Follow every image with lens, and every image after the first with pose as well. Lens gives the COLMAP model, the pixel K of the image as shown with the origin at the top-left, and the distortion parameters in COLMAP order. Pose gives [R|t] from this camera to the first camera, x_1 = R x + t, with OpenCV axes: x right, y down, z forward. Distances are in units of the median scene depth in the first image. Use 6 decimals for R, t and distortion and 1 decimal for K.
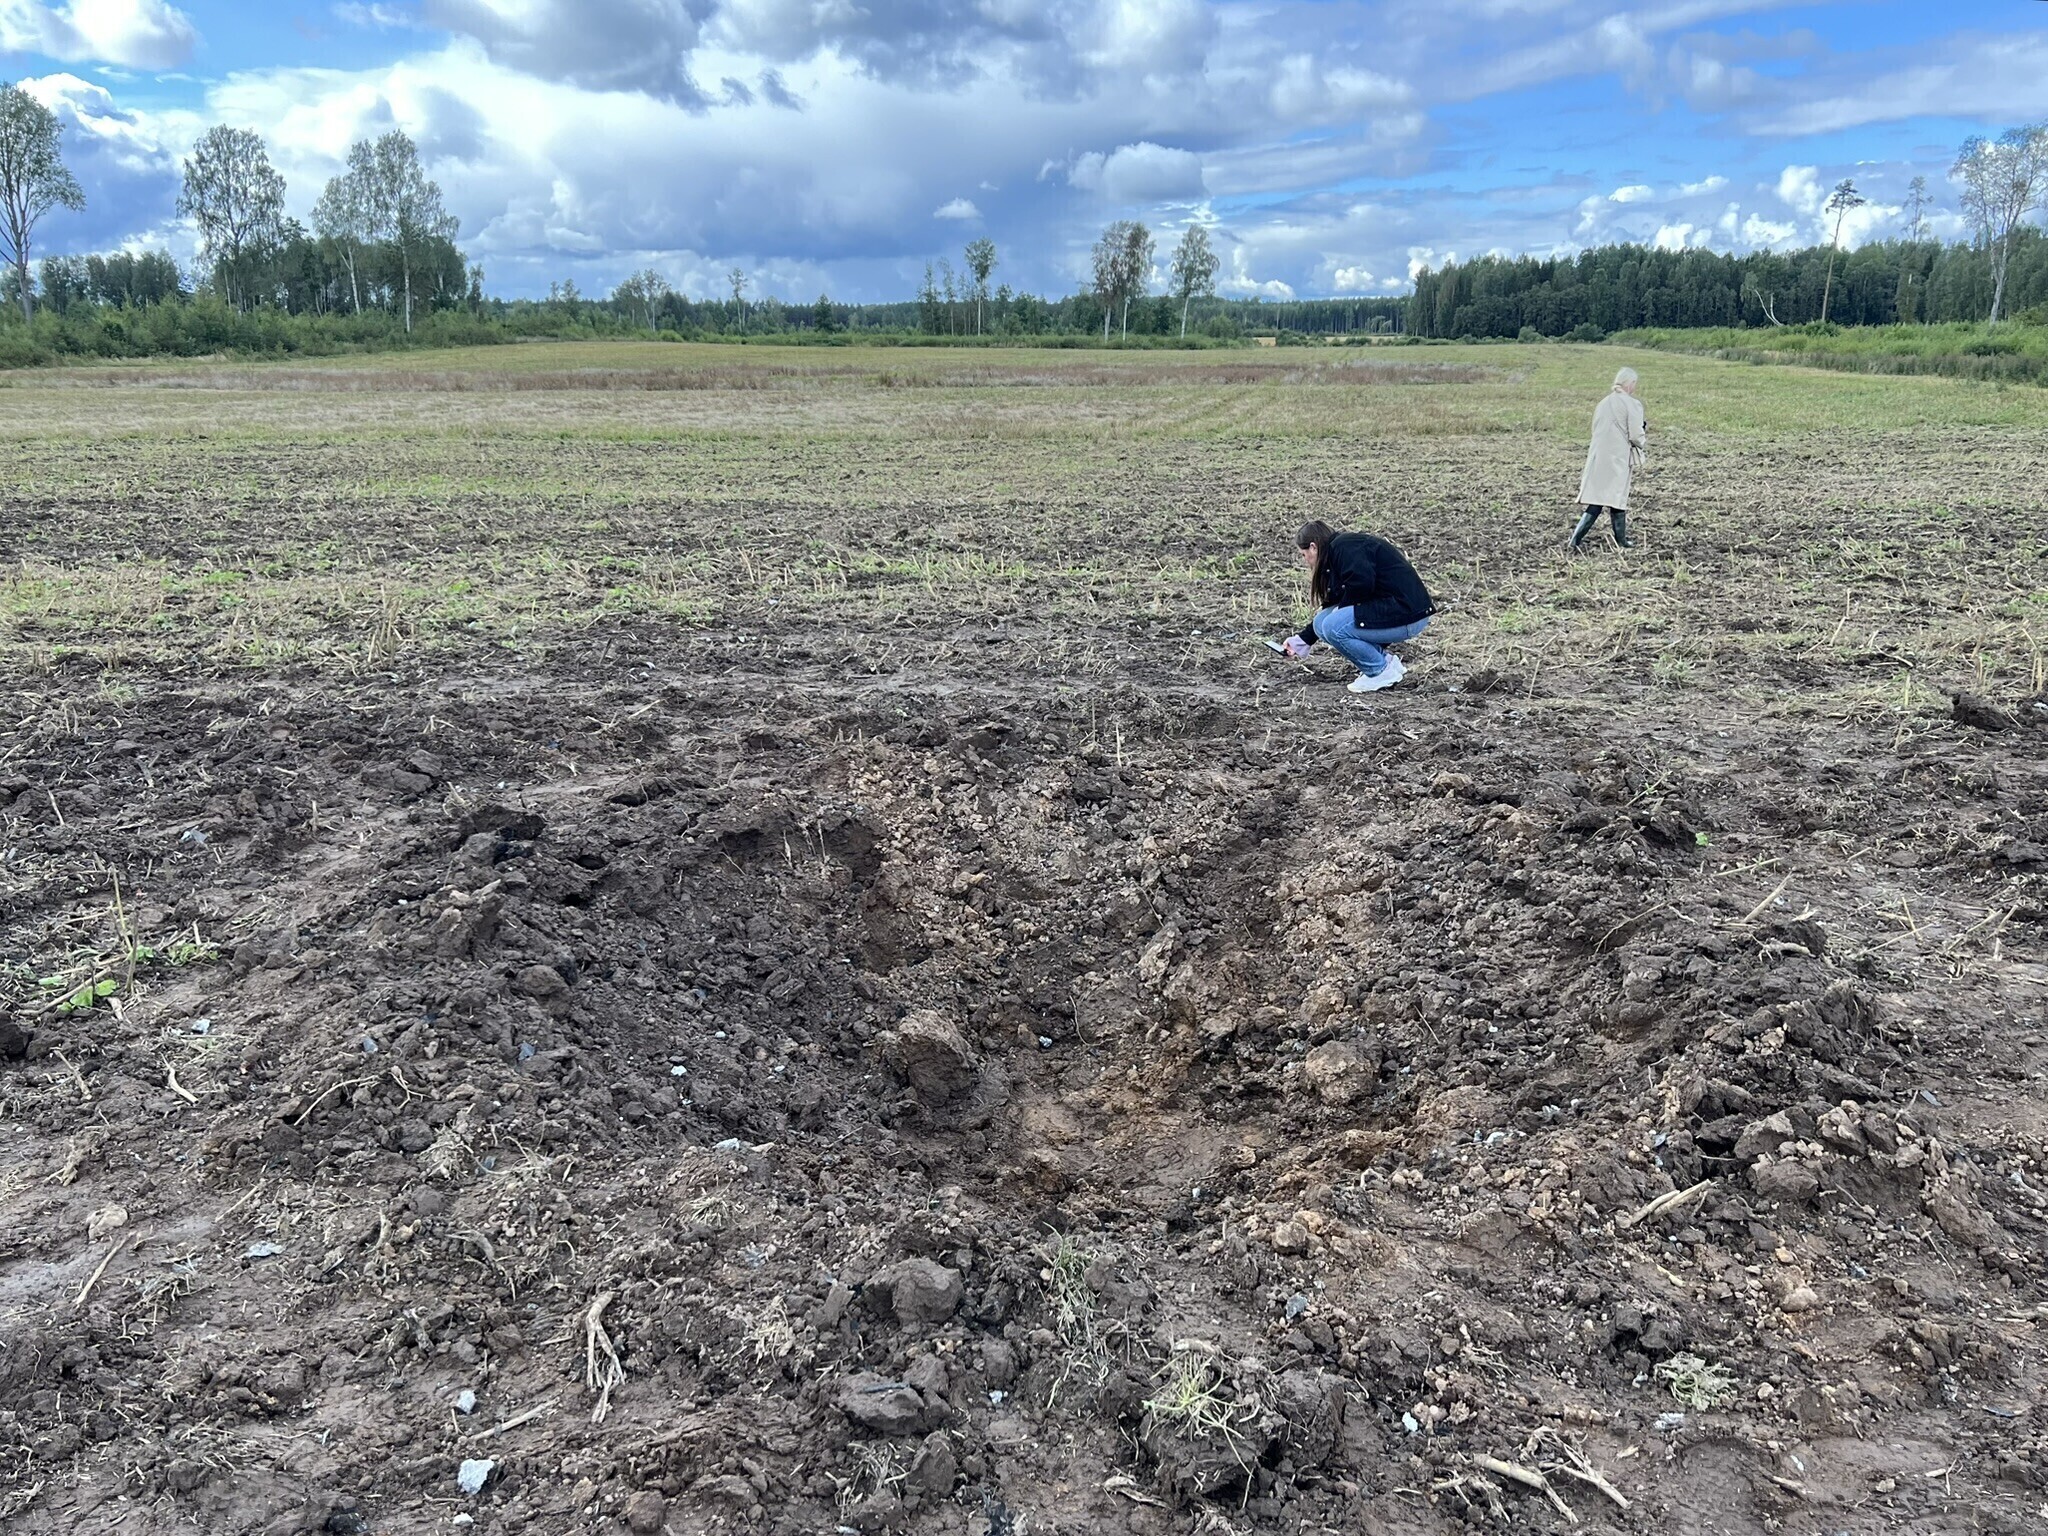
lens RADIAL K [[1539.2, 0, 1022.4], [0, 1539.2, 755.5], [0, 0, 1]] dist [0.064333, -0.071434]
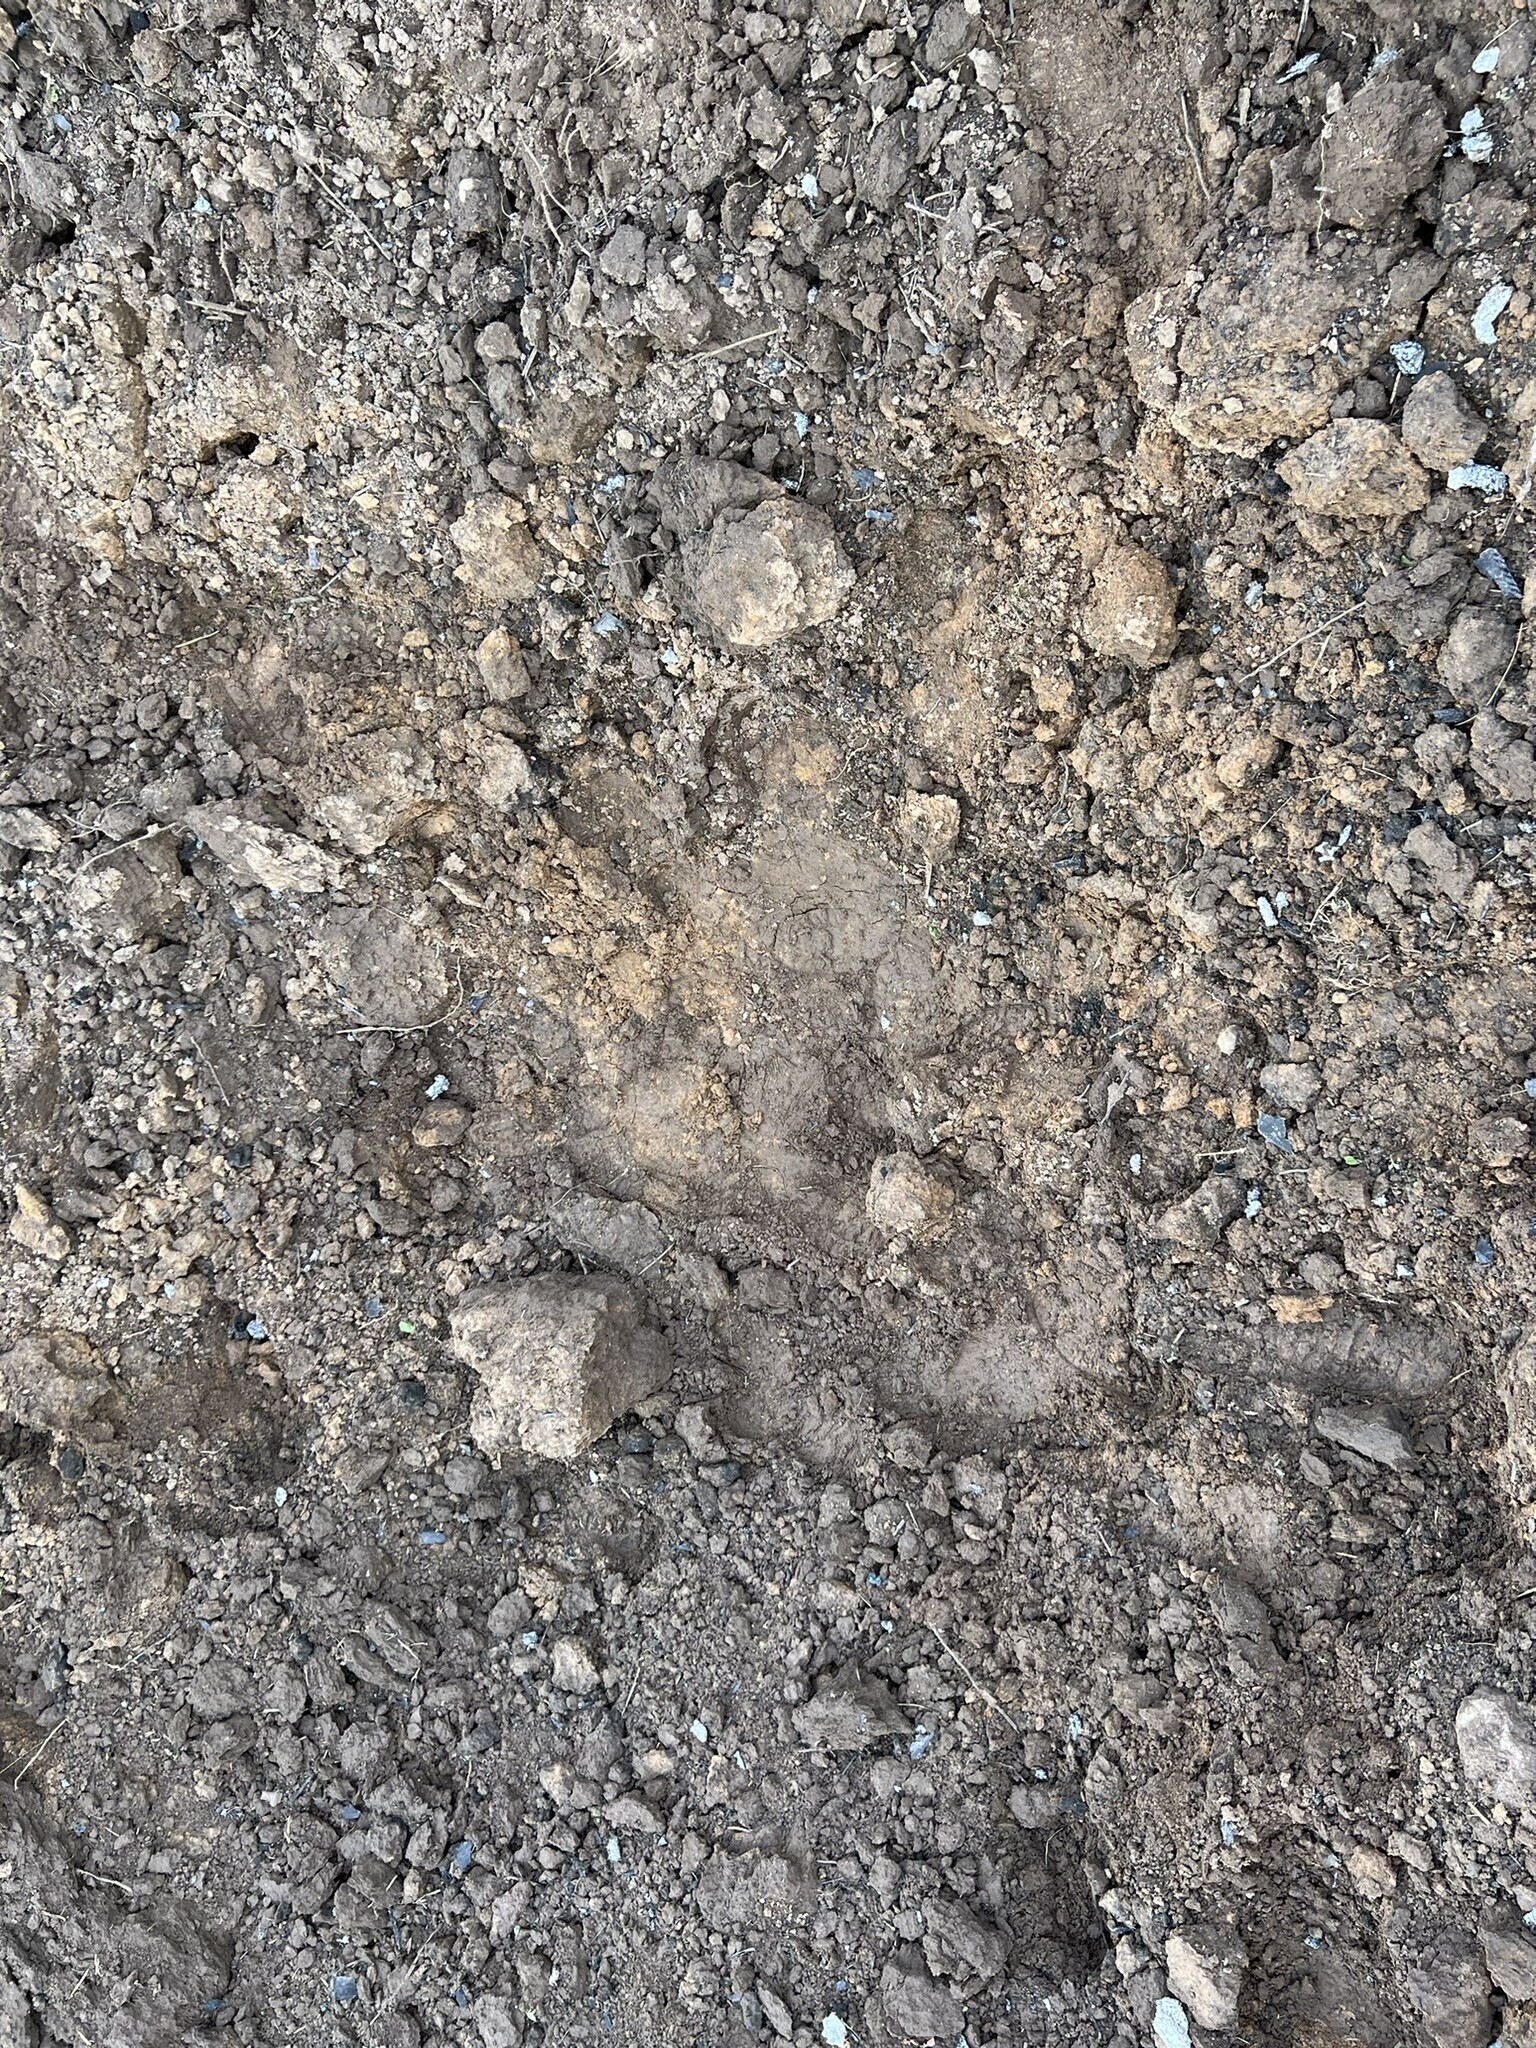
lens RADIAL K [[1539.2, 0, 768.0], [0, 1539.2, 1024.0], [0, 0, 1]] dist [0.064333, -0.071434]
pose [[0.082605, -0.988041, -0.130195, 0.111618], [0.695839, -0.036341, 0.717278, -0.108041], [-0.713432, -0.149846, 0.684516, 0.562019]]
